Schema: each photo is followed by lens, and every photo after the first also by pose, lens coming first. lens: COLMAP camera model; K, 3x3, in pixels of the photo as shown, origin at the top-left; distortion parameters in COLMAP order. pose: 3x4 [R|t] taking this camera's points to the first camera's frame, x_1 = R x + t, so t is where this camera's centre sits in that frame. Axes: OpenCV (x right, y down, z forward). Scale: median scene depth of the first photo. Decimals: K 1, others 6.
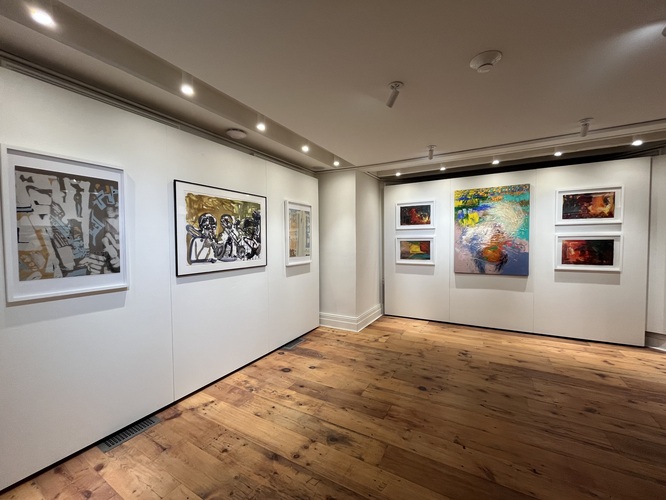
lens RADIAL K [[271.3, 0, 333.0], [0, 271.3, 250.0], [0, 0, 1]] dist [-0.001812, -0.000279]
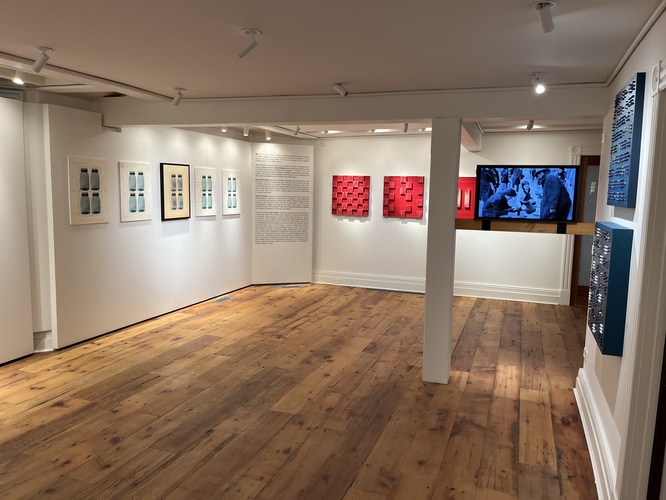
lens RADIAL K [[512.8, 0, 333.0], [0, 512.8, 250.0], [0, 0, 1]] dist [0.011374, 0.005603]
pose [[-0.167098, -0.110039, 0.979780, -0.475280], [0.013029, 0.993419, 0.113793, -0.108938], [-0.985854, 0.031780, -0.164564, 0.477053]]
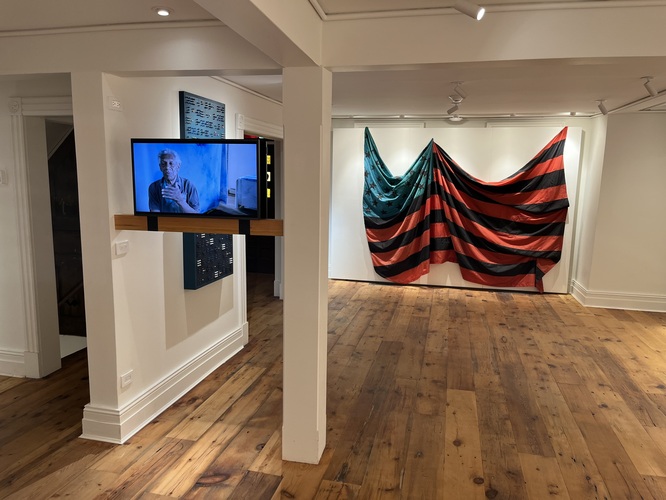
lens RADIAL K [[512.8, 0, 333.0], [0, 512.8, 250.0], [0, 0, 1]] dist [0.011374, 0.005603]
pose [[0.290206, 0.155163, -0.944301, 2.103055], [-0.050014, 0.987878, 0.146953, -0.120314], [0.955656, 0.004581, 0.294449, -0.398570]]
